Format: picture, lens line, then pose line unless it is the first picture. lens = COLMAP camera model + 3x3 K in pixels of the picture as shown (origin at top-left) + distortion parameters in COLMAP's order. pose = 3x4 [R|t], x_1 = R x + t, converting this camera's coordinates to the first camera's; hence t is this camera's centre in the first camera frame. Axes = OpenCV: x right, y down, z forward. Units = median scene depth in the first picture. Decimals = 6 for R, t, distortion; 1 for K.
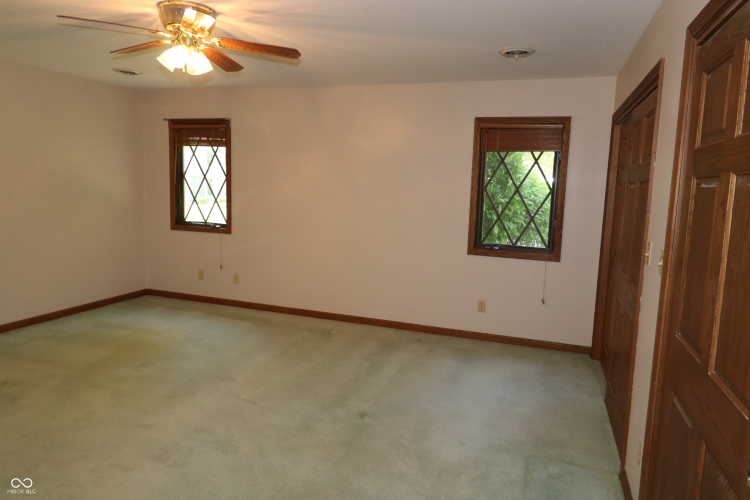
lens RADIAL K [[483.3, 0, 381.3], [0, 483.3, 237.2], [0, 0, 1]] dist [0.037399, -0.031052]
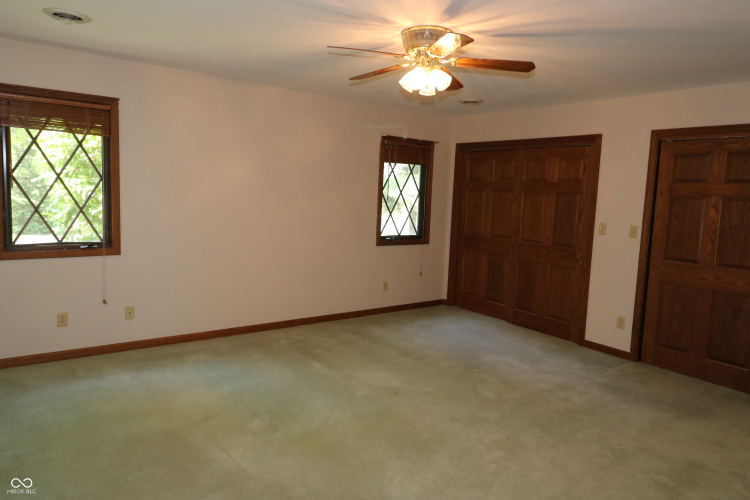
lens RADIAL K [[483.3, 0, 381.3], [0, 483.3, 237.2], [0, 0, 1]] dist [0.037399, -0.031052]
pose [[0.561555, -0.091362, 0.822380, -0.843275], [0.068037, 0.995618, 0.064149, -0.065549], [-0.824637, 0.019928, 0.565311, 0.299124]]
